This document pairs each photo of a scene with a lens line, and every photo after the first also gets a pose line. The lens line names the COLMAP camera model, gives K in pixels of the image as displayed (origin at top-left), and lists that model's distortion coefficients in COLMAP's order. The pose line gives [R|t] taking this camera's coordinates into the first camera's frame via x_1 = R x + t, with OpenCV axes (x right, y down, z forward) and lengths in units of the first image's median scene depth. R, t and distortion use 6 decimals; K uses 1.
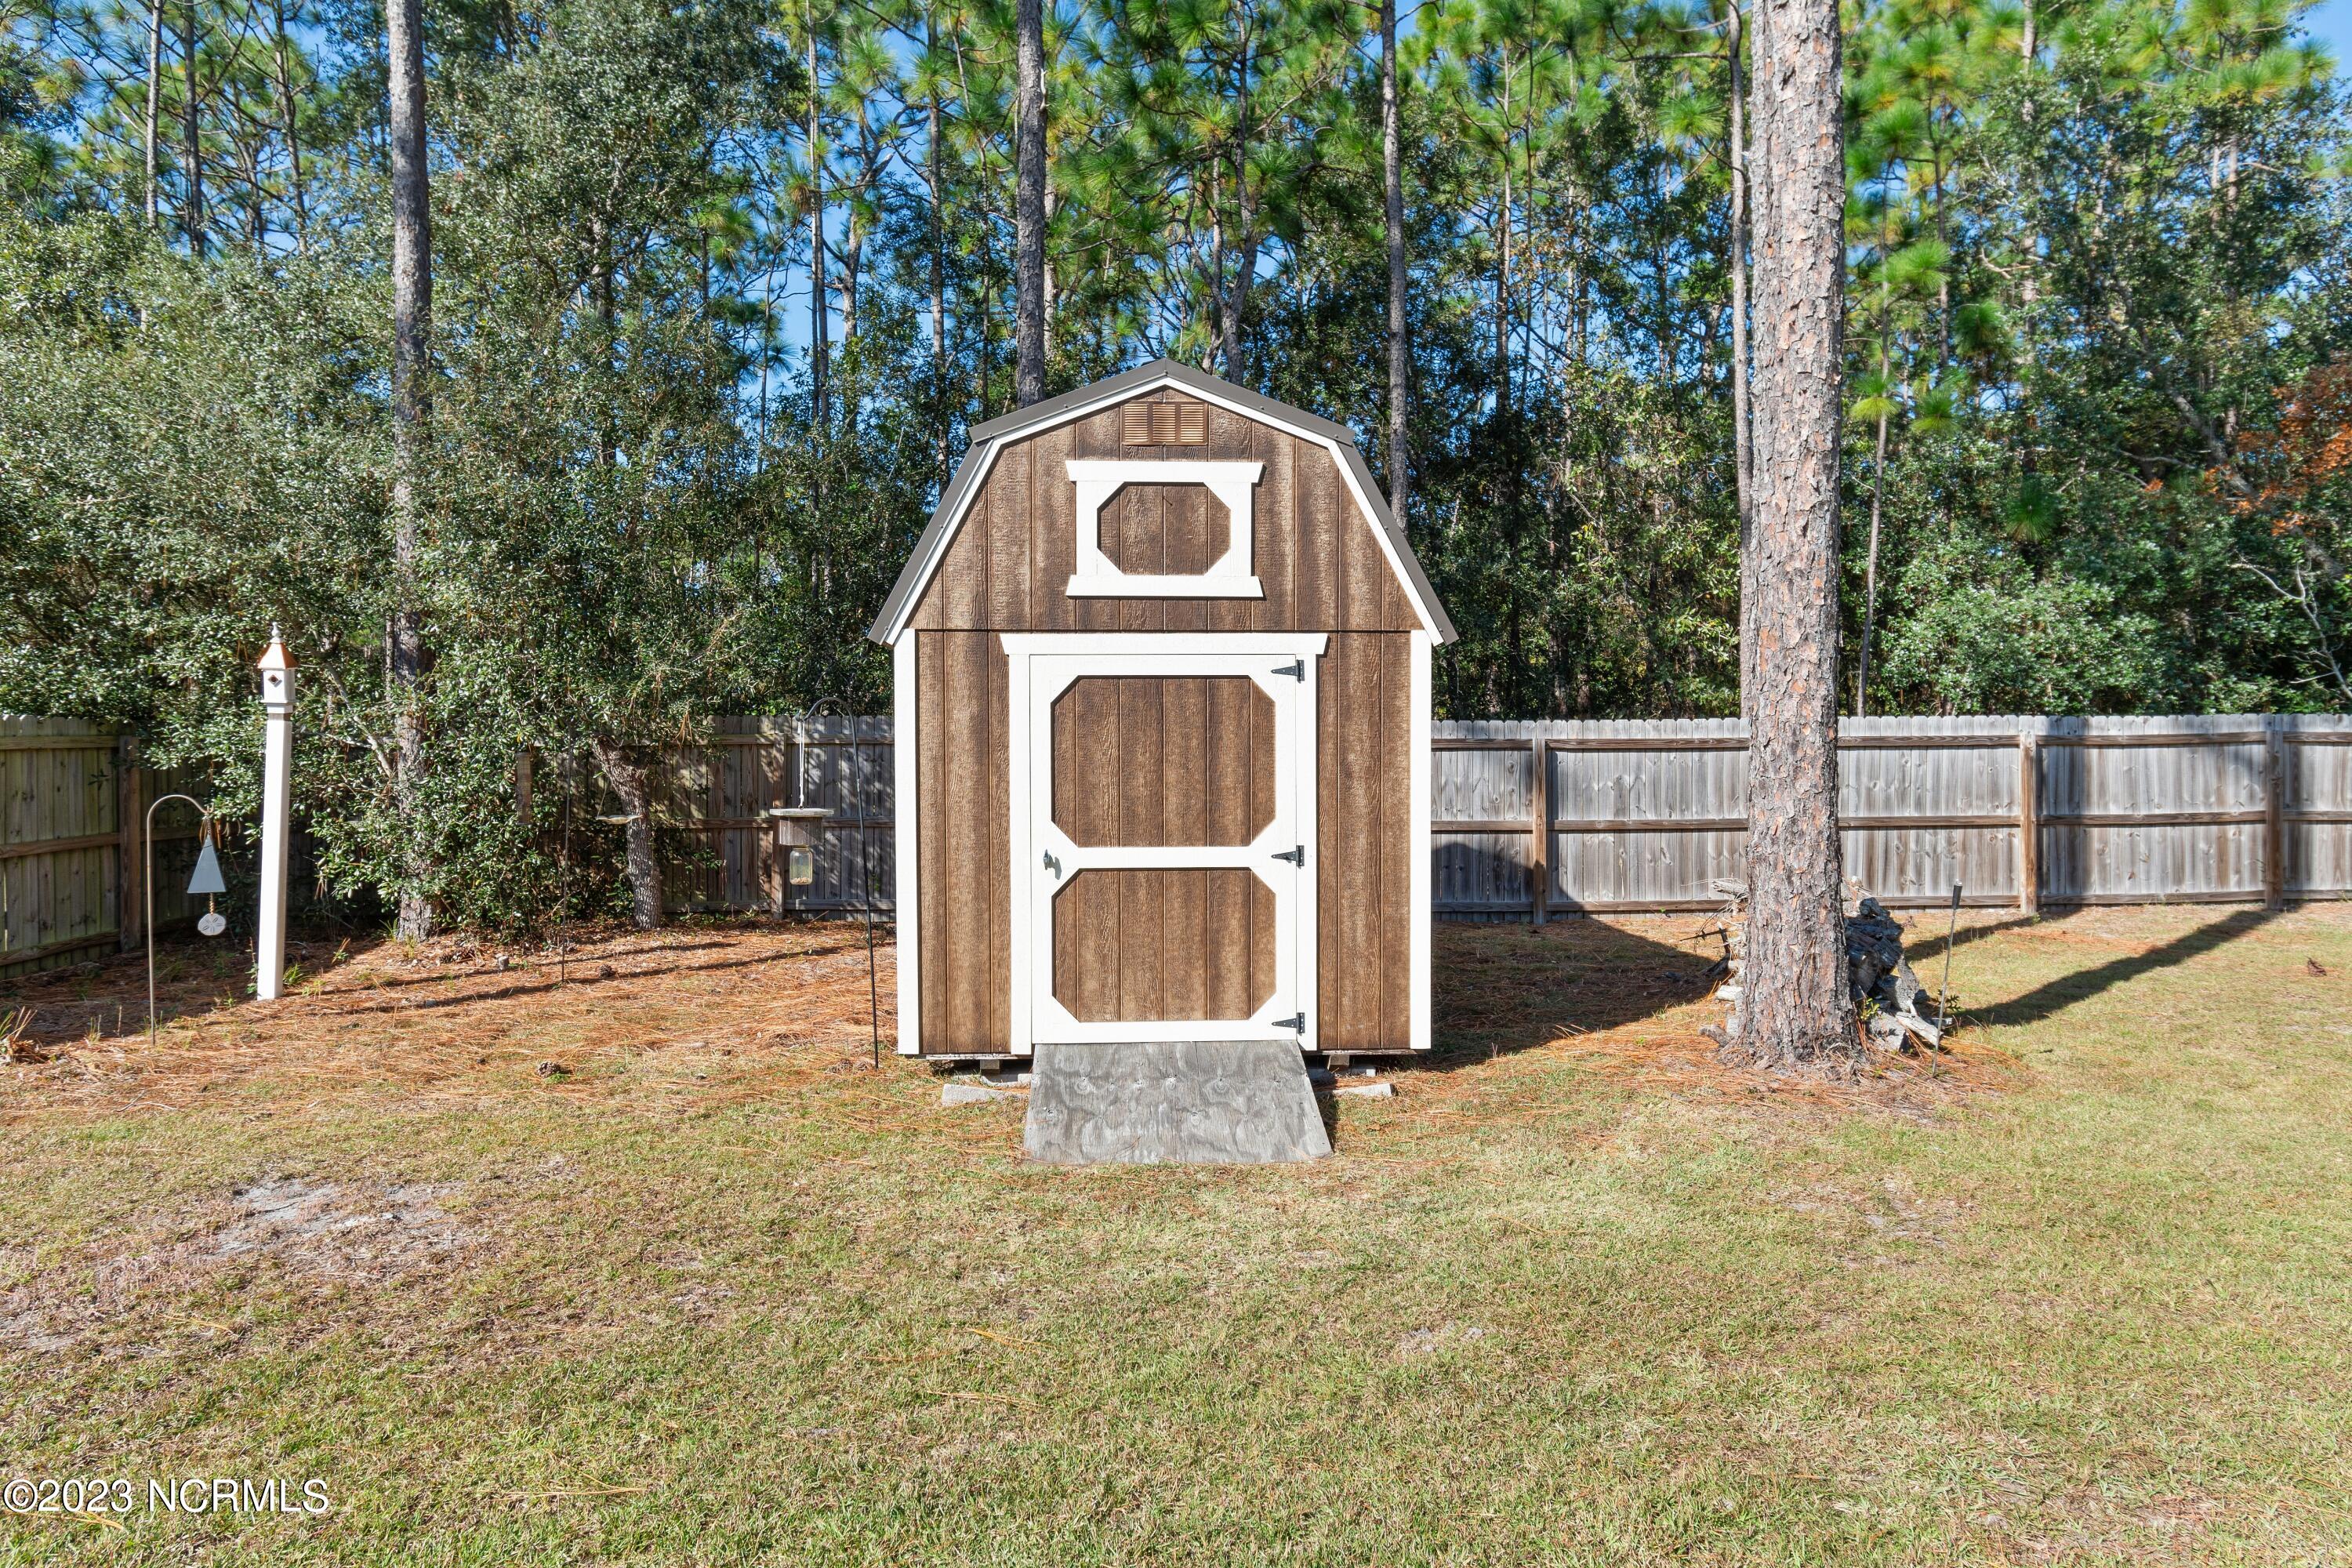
lens RADIAL K [[1400.8, 0, 1175.6], [0, 1400.8, 773.3], [0, 0, 1]] dist [0.009234, 0.000655]
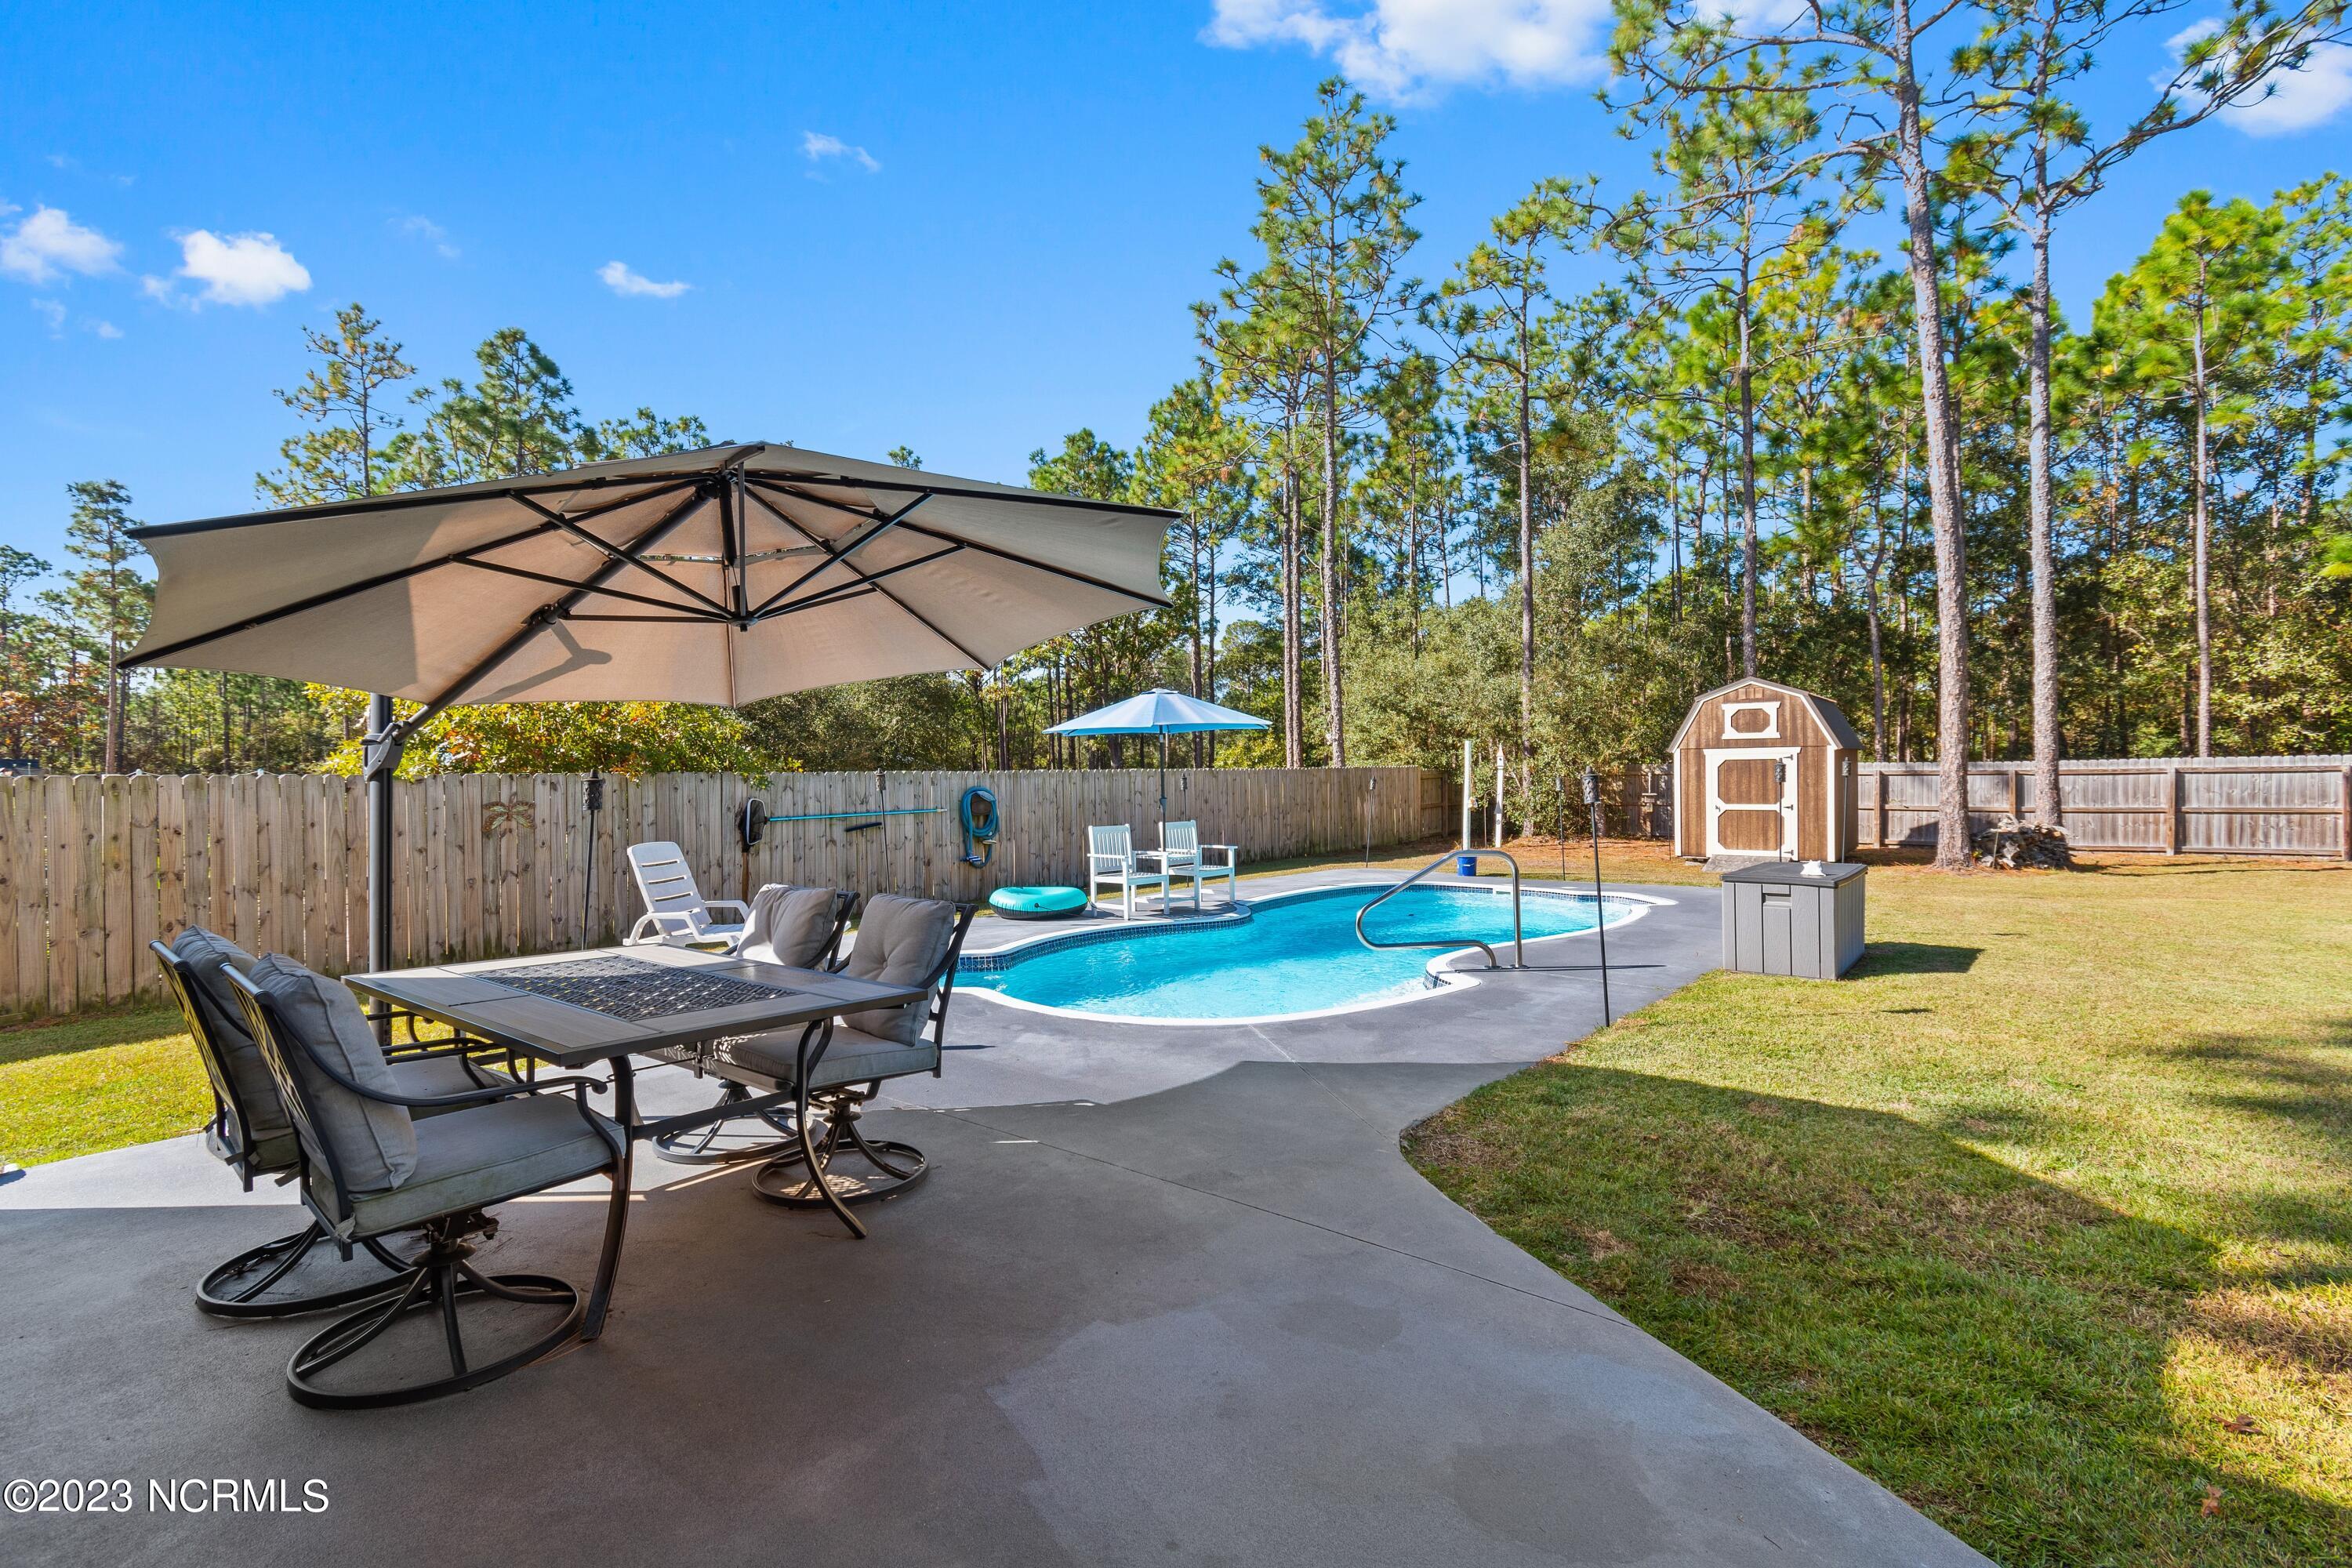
lens RADIAL K [[1058.0, 0, 1164.6], [0, 1058.0, 780.1], [0, 0, 1]] dist [0.006625, -0.000377]
pose [[0.751868, -0.001636, -0.659312, 0.678455], [-0.001889, 0.999987, -0.004636, 0.003200], [0.659311, 0.004731, 0.751855, -2.167206]]
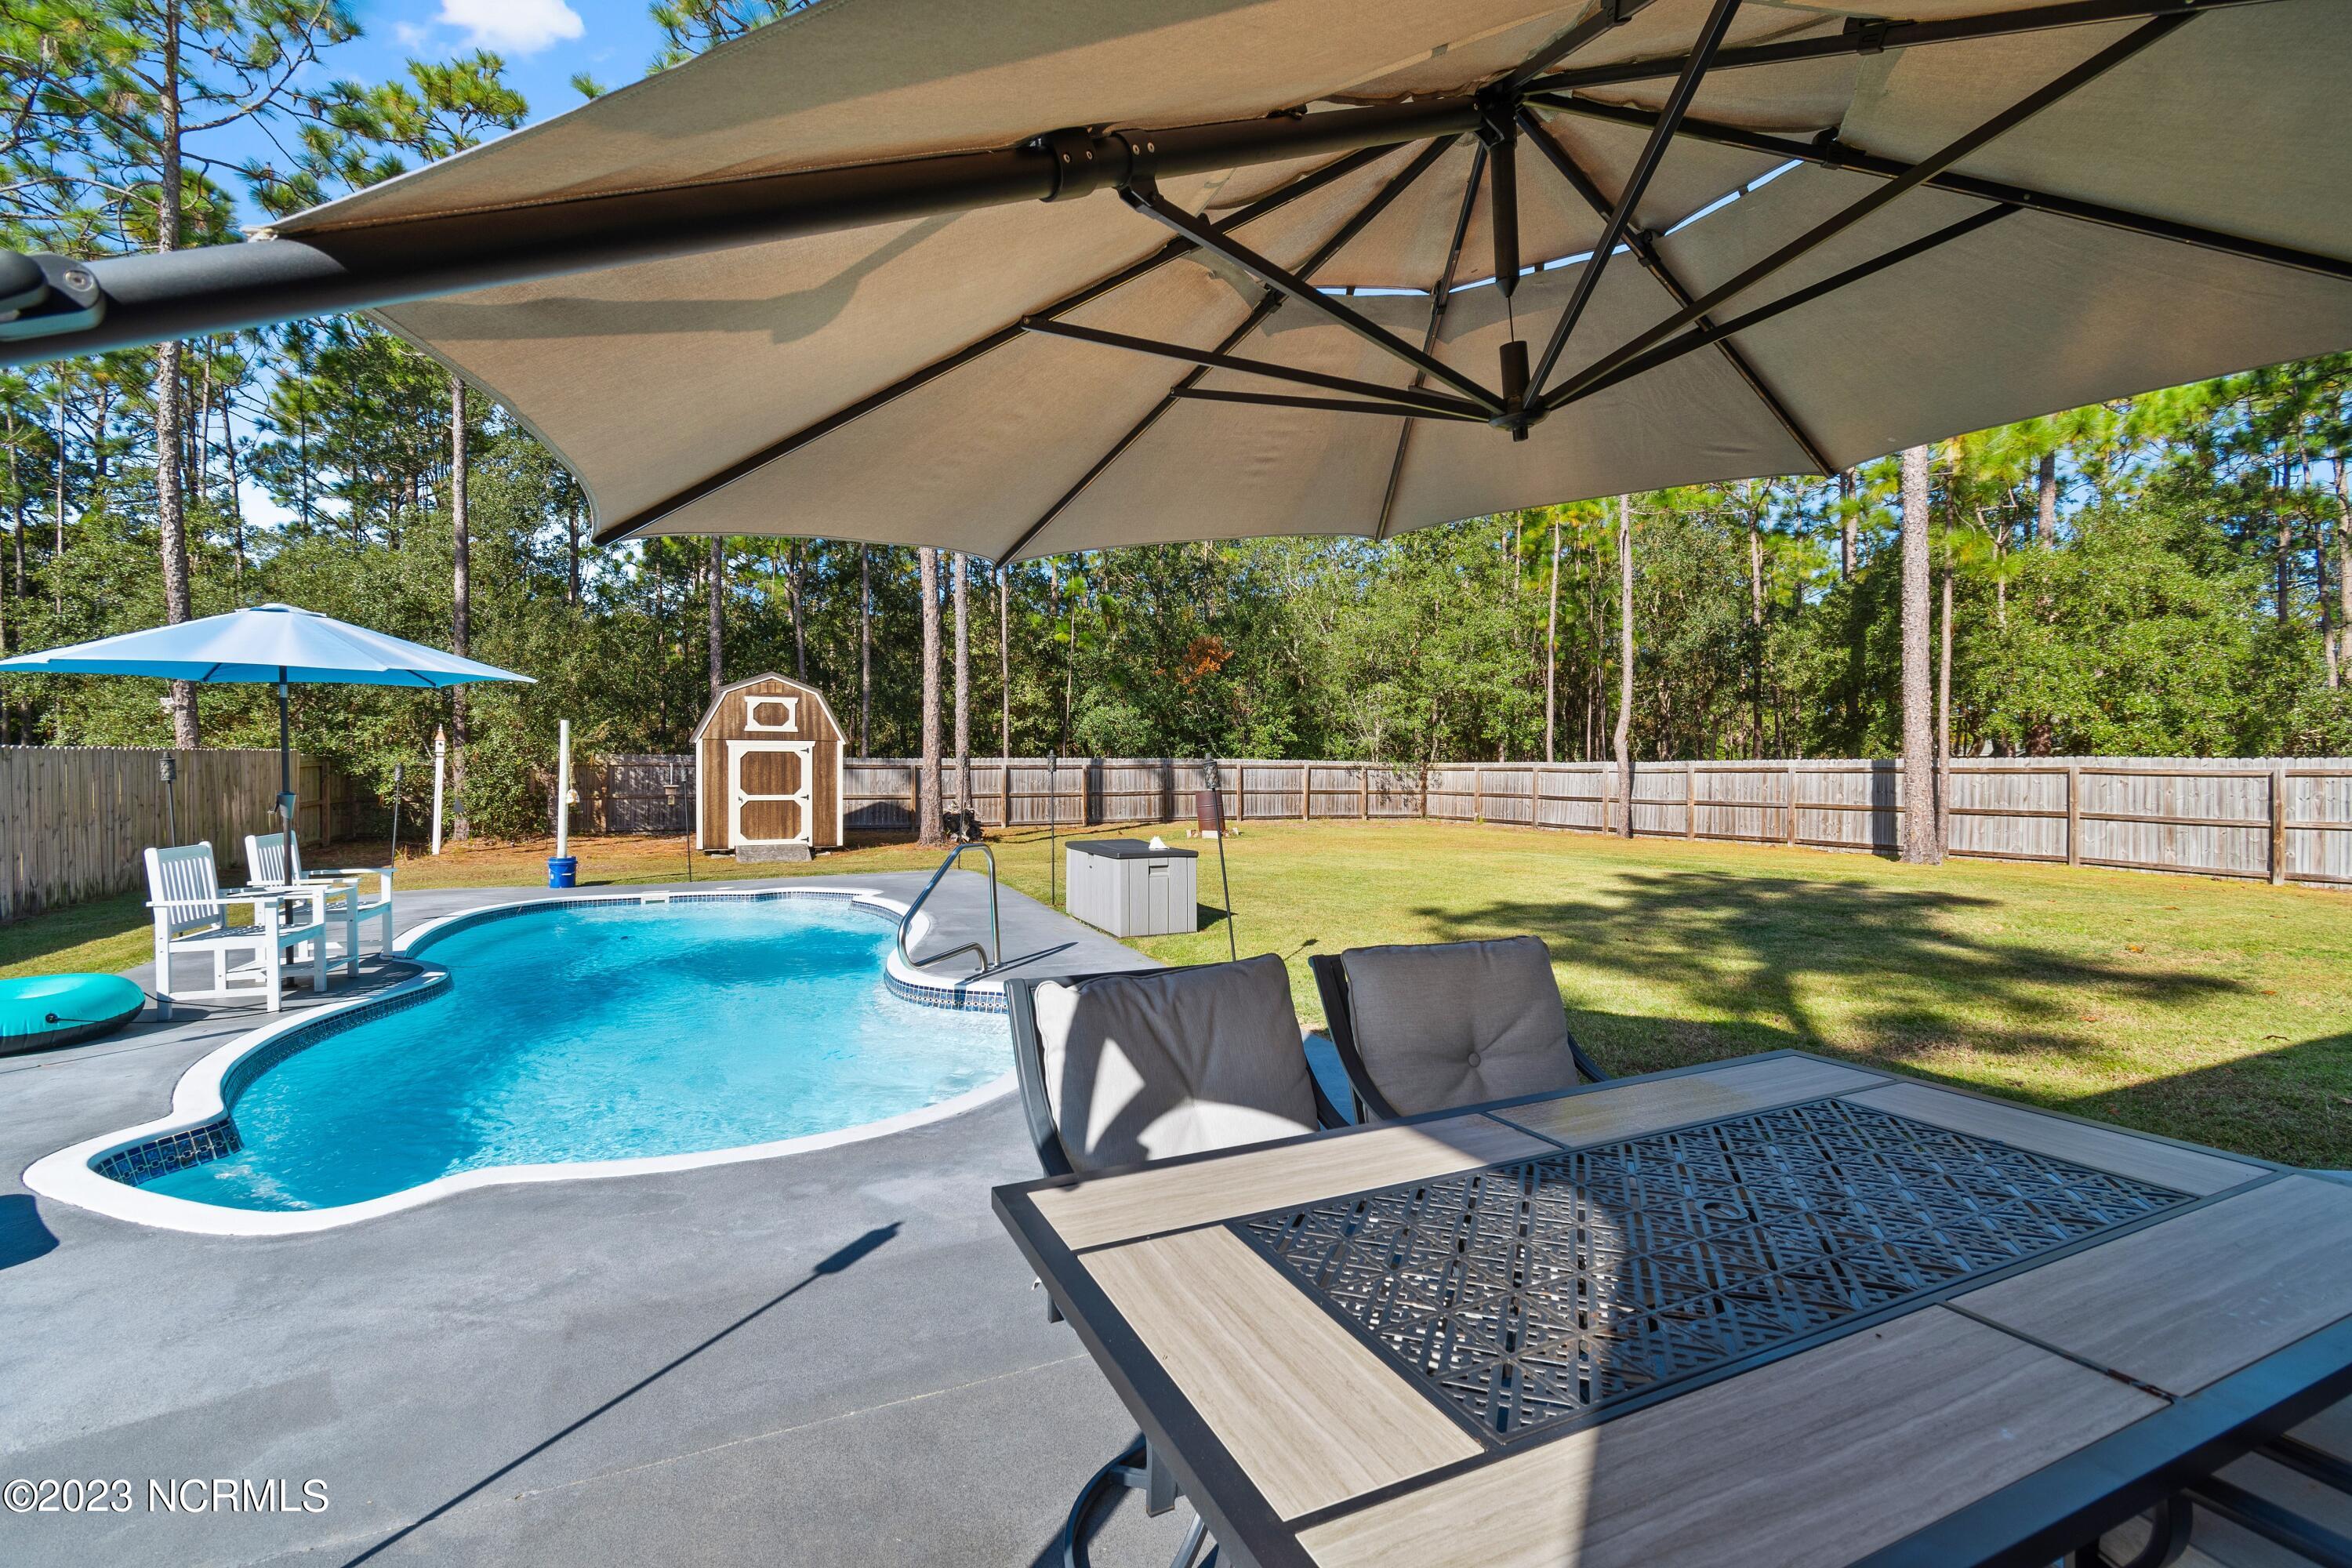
lens RADIAL K [[1058.0, 0, 1180.5], [0, 1058.0, 775.4], [0, 0, 1]] dist [0.006625, -0.000377]
pose [[0.930398, 0.002320, 0.366544, -0.028462], [-0.000873, 0.999991, -0.004112, 0.008468], [-0.366551, 0.003506, 0.930392, -2.141541]]
